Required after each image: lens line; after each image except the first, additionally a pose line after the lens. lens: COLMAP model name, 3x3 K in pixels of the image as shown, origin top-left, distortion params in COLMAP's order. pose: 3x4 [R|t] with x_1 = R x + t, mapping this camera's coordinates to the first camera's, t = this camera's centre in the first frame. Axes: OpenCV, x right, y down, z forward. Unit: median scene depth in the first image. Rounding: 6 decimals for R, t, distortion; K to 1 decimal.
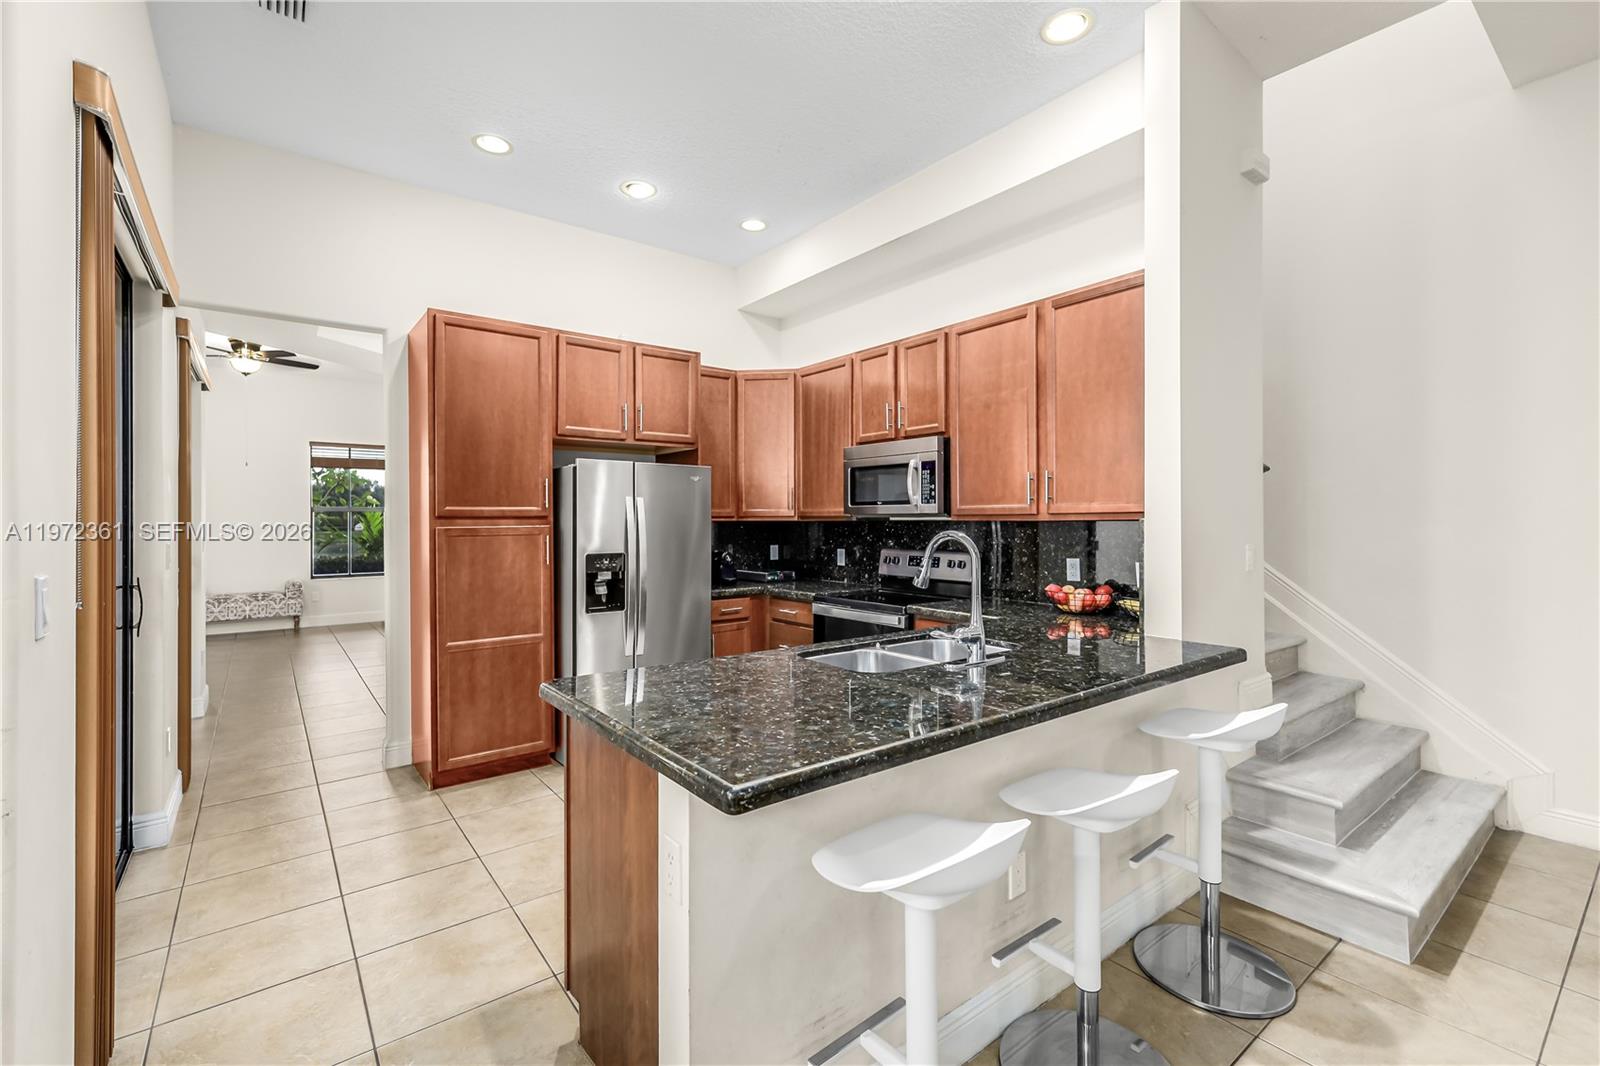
lens RADIAL K [[702.5, 0, 800.0], [0, 702.5, 533.0], [0, 0, 1]] dist [0.000623, 0.000141]
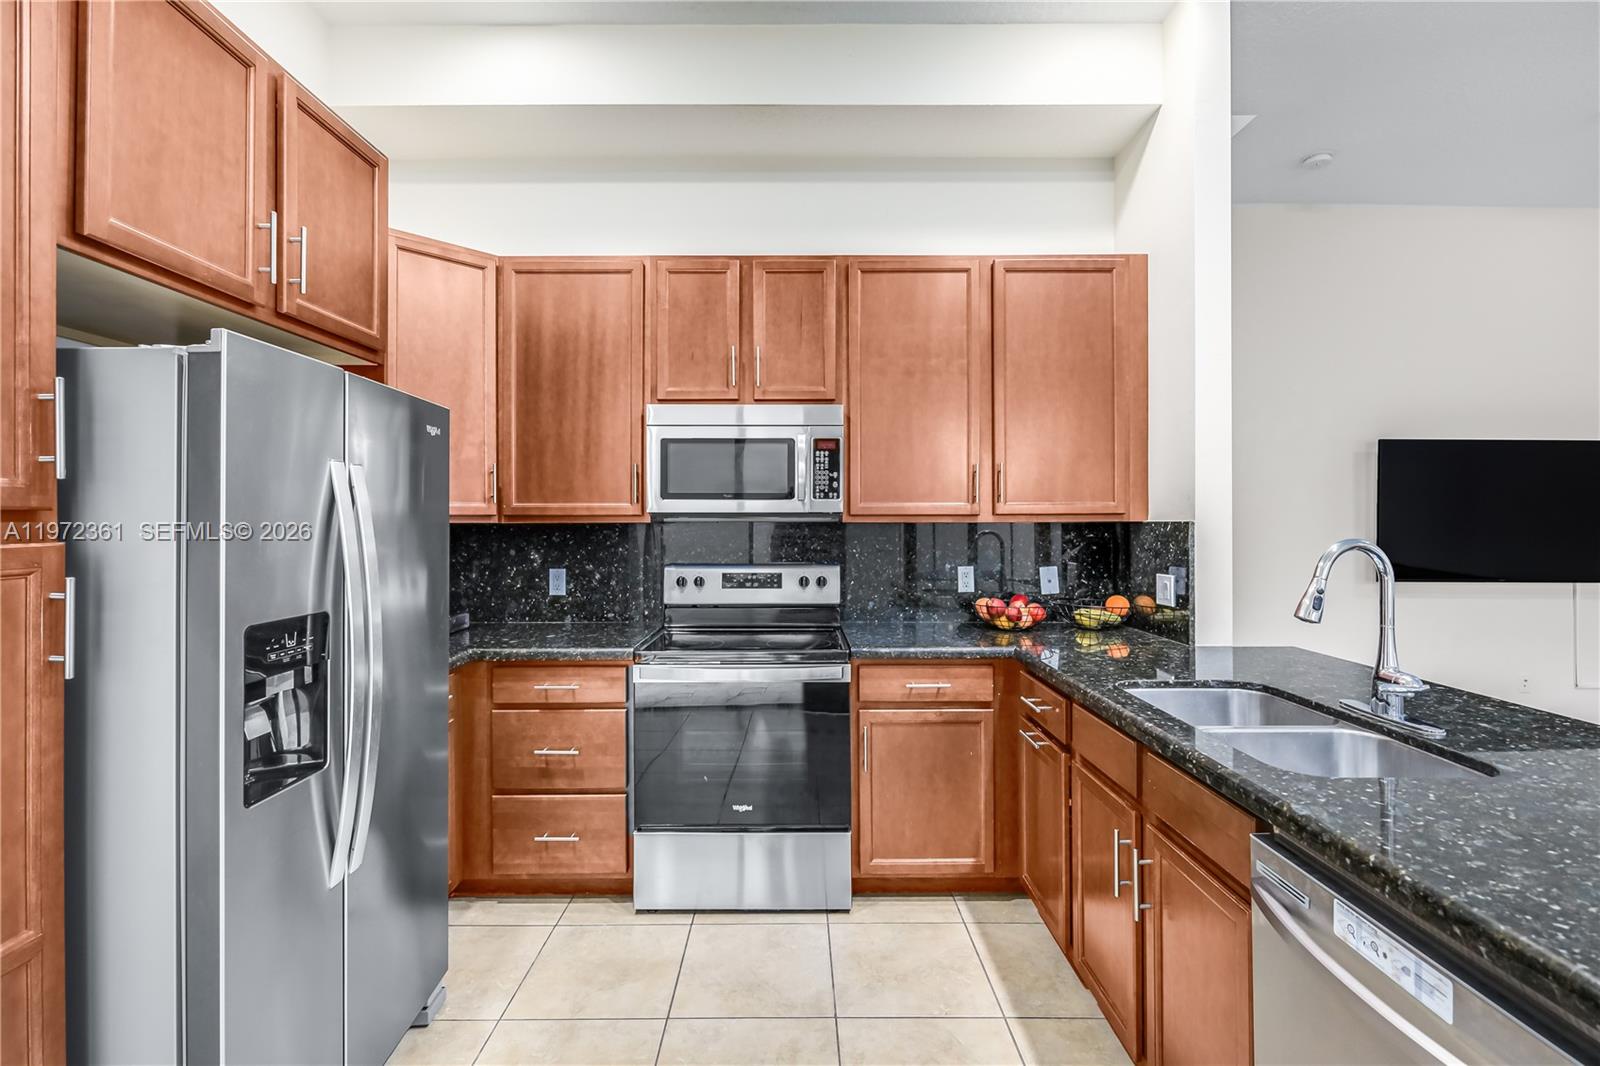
lens RADIAL K [[729.5, 0, 797.8], [0, 729.5, 517.3], [0, 0, 1]] dist [0.001203, 0.000226]
pose [[0.610346, 0.001740, 0.792133, -0.418327], [0.013551, 0.999828, -0.012637, -0.014331], [-0.792019, 0.018447, 0.610218, 0.581412]]
